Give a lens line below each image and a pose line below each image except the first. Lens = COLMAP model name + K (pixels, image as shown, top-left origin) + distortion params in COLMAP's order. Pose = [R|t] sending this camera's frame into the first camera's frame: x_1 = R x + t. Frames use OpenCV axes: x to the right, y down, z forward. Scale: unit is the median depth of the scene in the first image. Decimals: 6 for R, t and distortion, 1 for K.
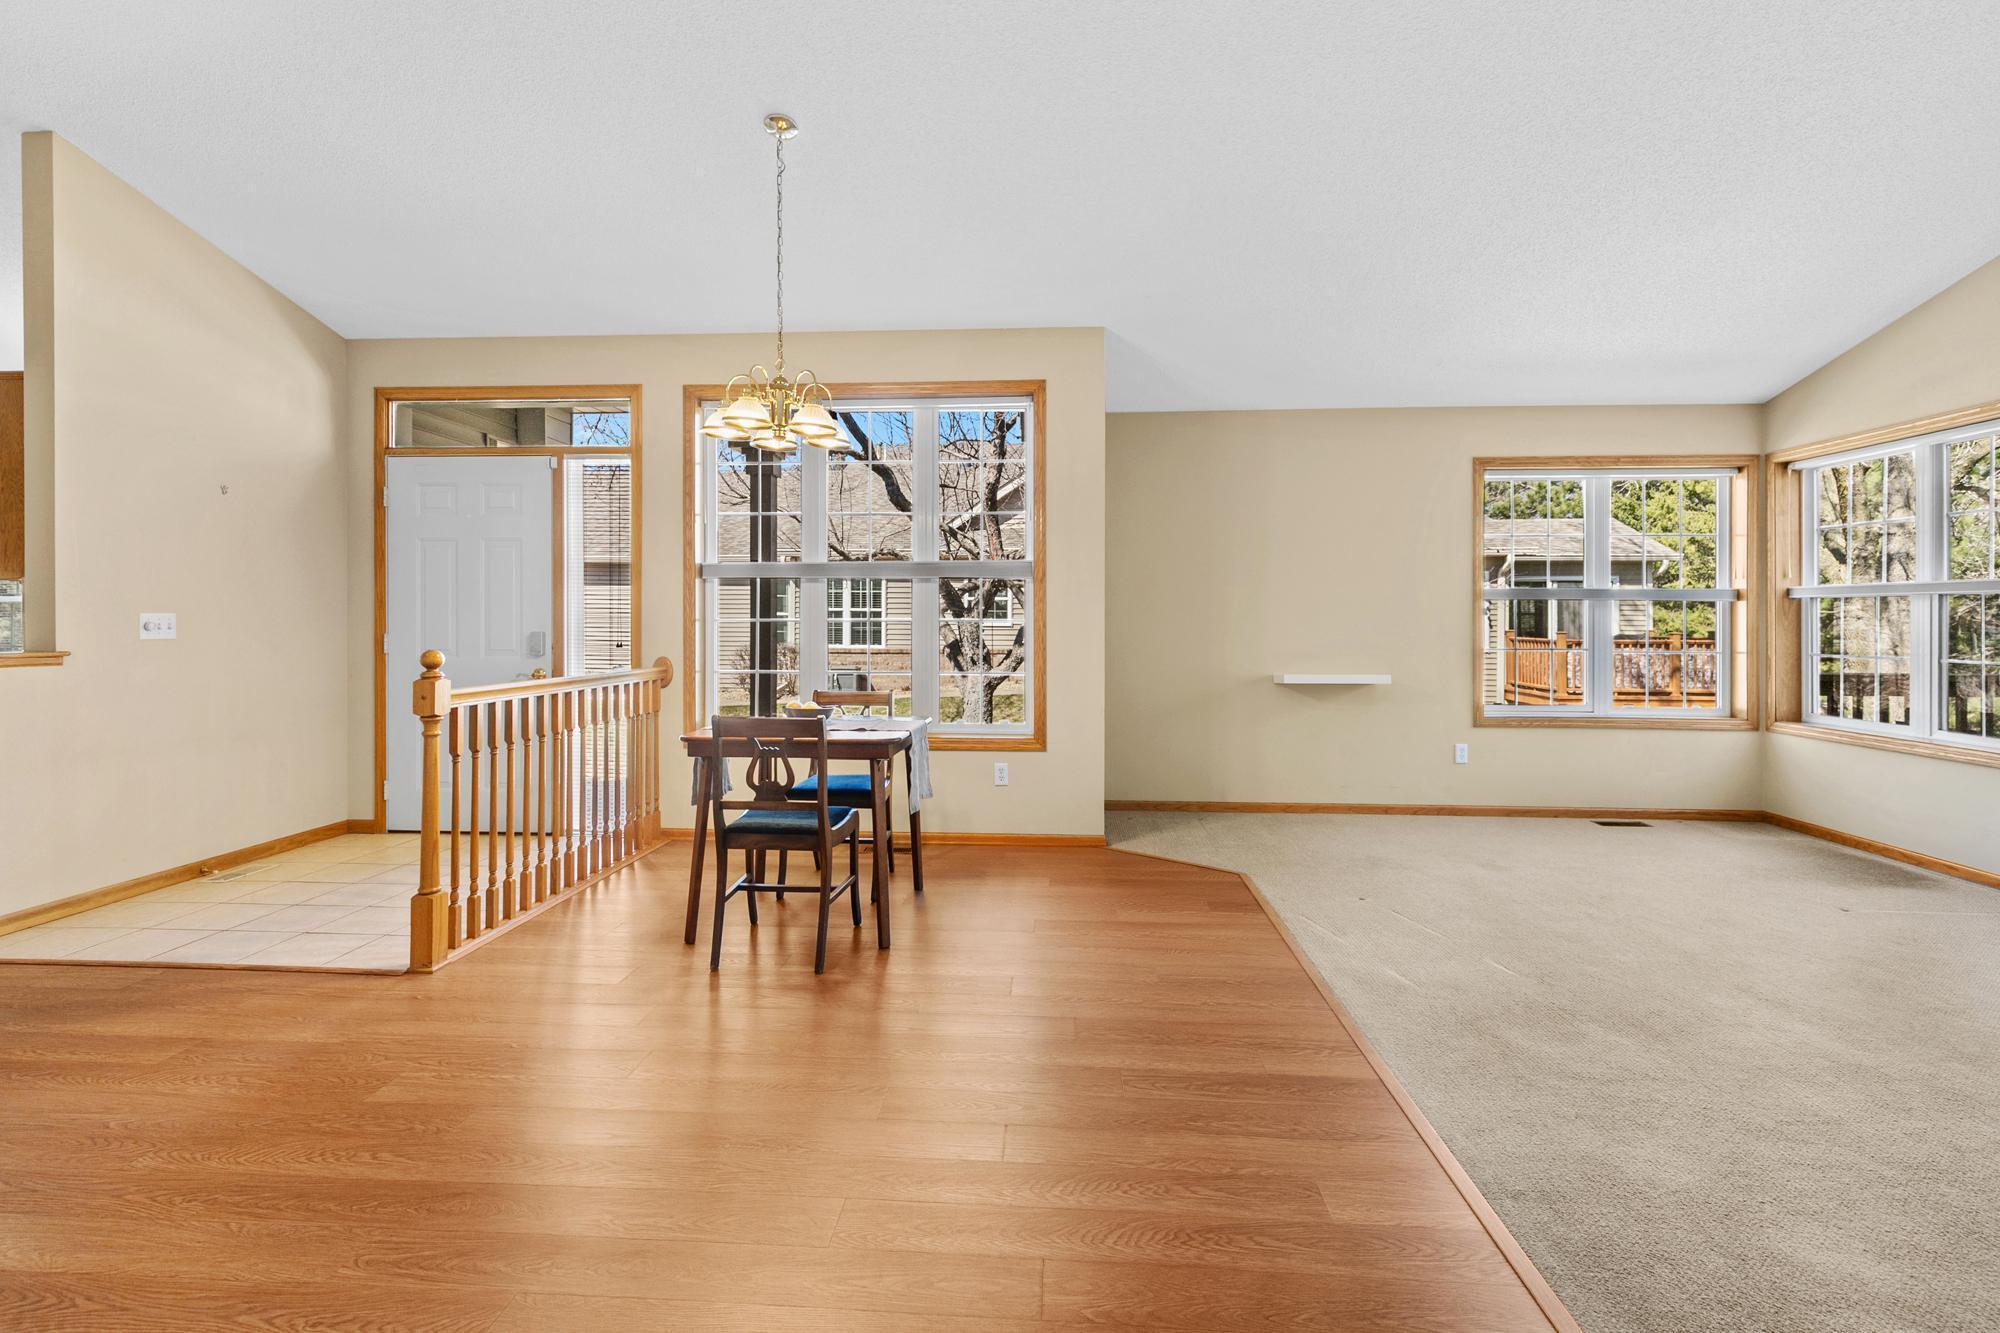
lens RADIAL K [[932.1, 0, 1004.8], [0, 932.1, 623.5], [0, 0, 1]] dist [0.010236, -0.001660]
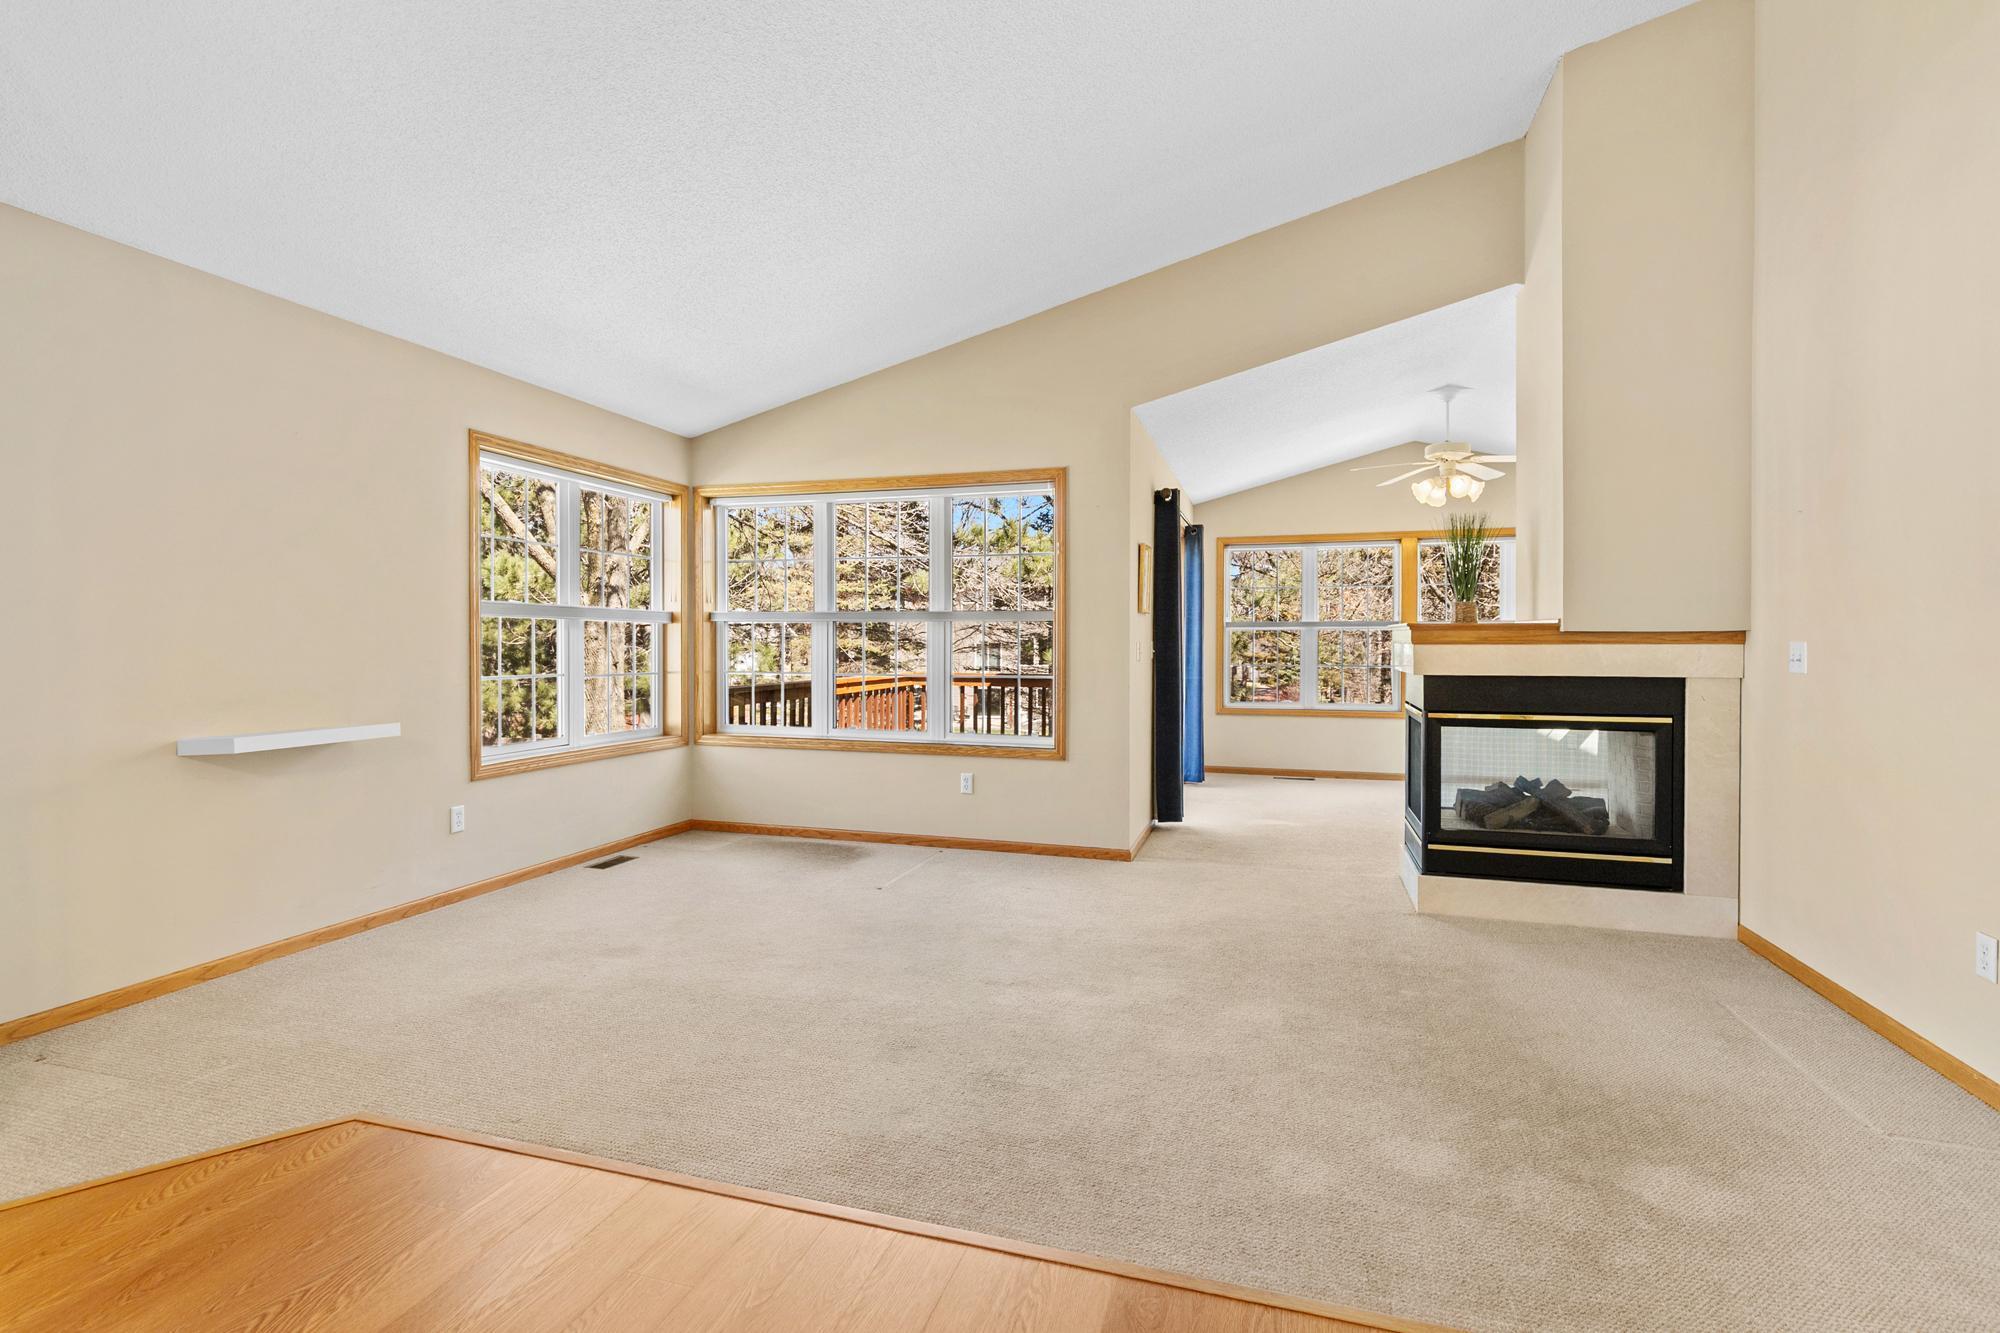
lens RADIAL K [[932.1, 0, 1005.0], [0, 932.1, 646.7], [0, 0, 1]] dist [0.010236, -0.001660]
pose [[0.235497, -0.007620, 0.971845, -0.146241], [0.001214, 0.999971, 0.007547, -0.005058], [-0.971874, -0.000598, 0.235500, 0.406198]]
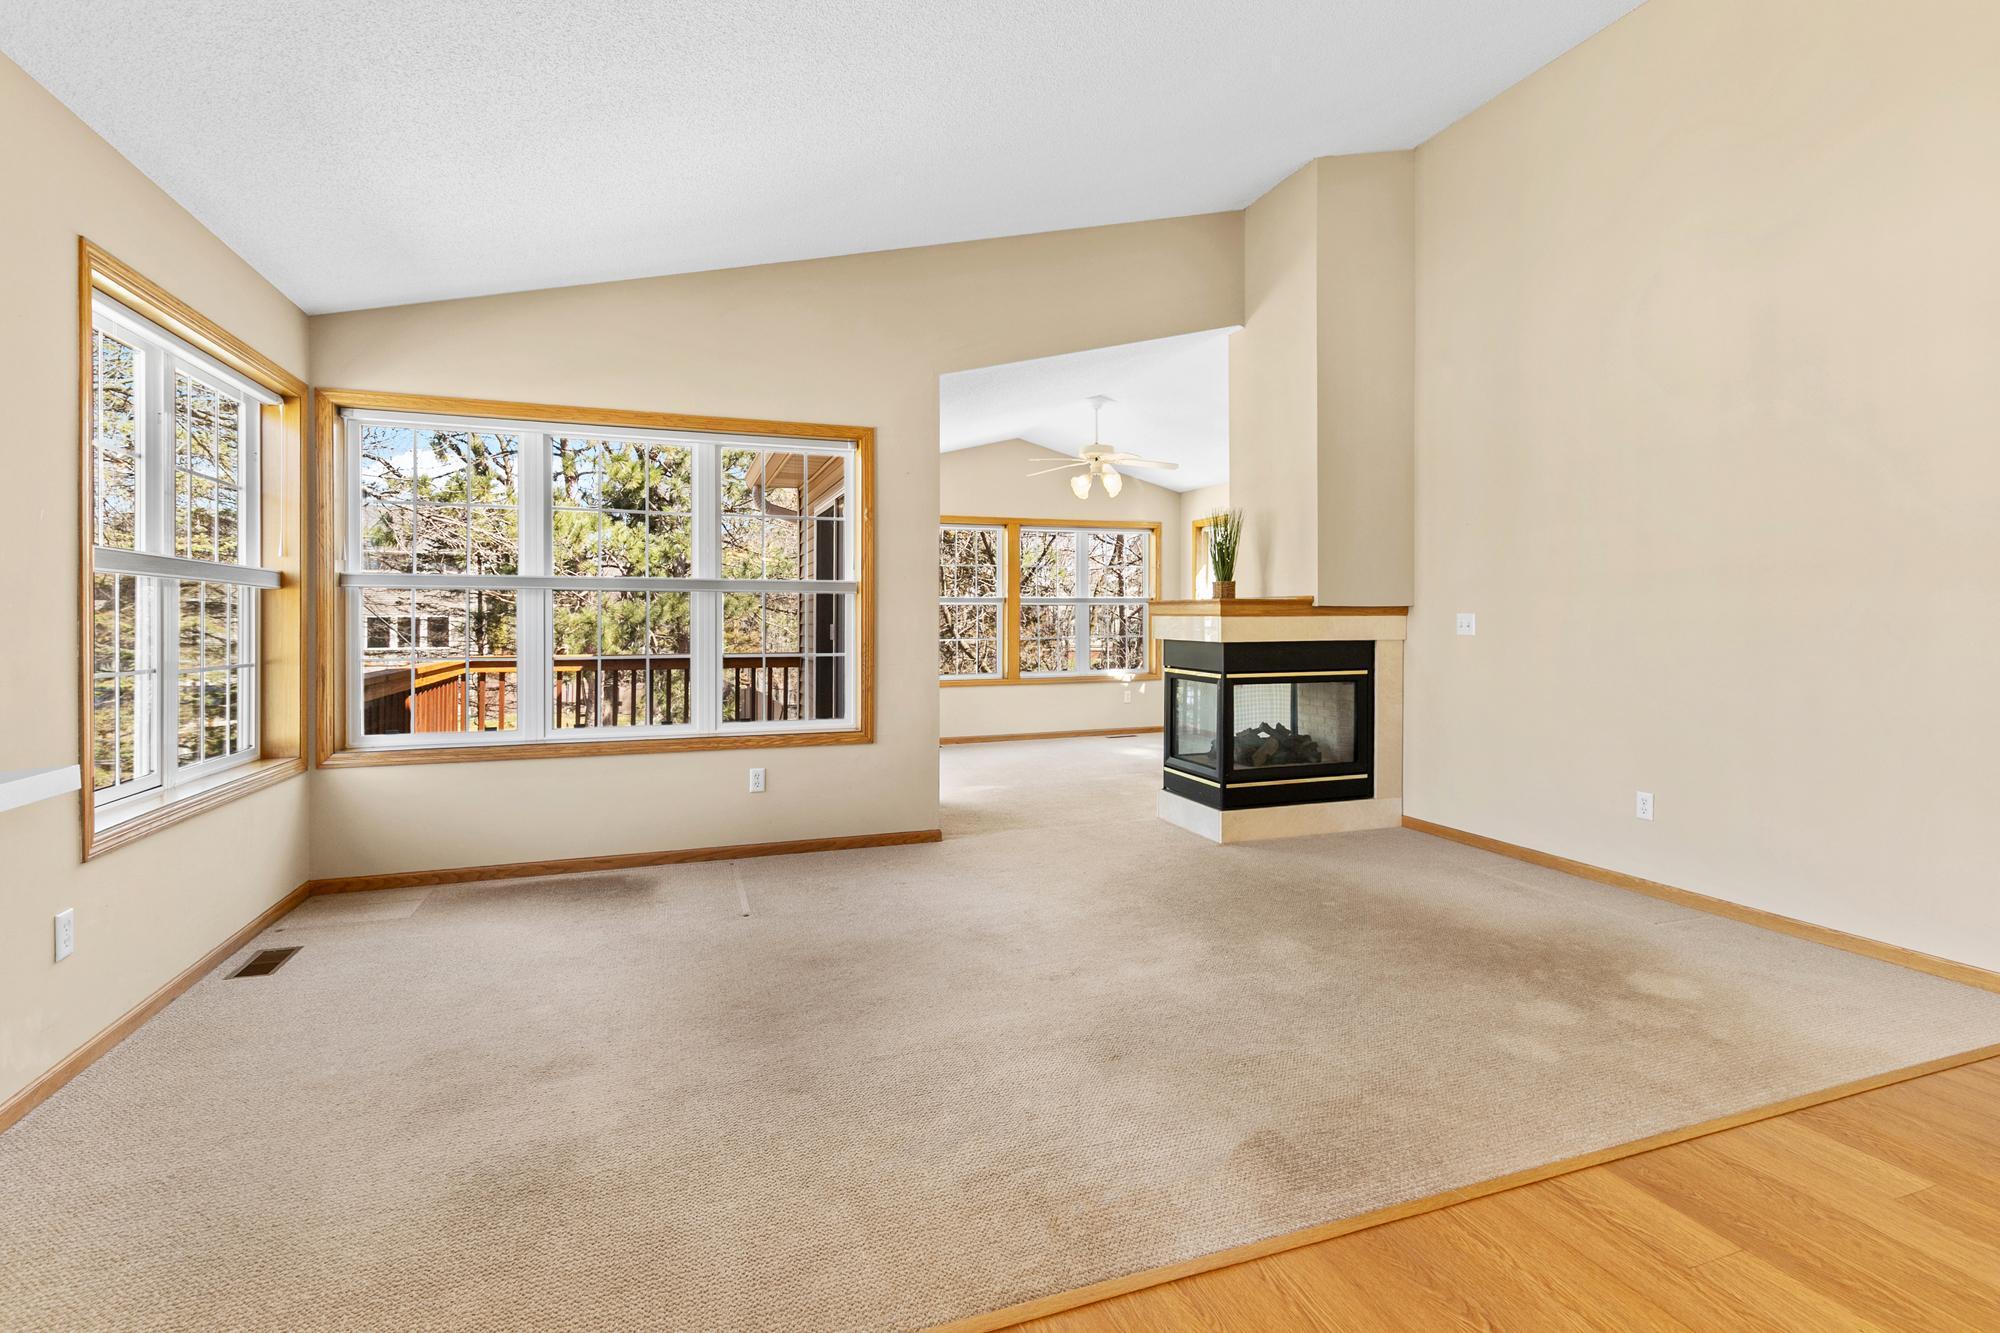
lens RADIAL K [[932.1, 0, 1007.3], [0, 932.1, 616.7], [0, 0, 1]] dist [0.010236, -0.001660]
pose [[-0.399557, 0.000048, 0.916709, -0.068836], [0.002675, 0.999996, 0.001114, -0.002184], [-0.916705, 0.002898, -0.399555, 0.809181]]
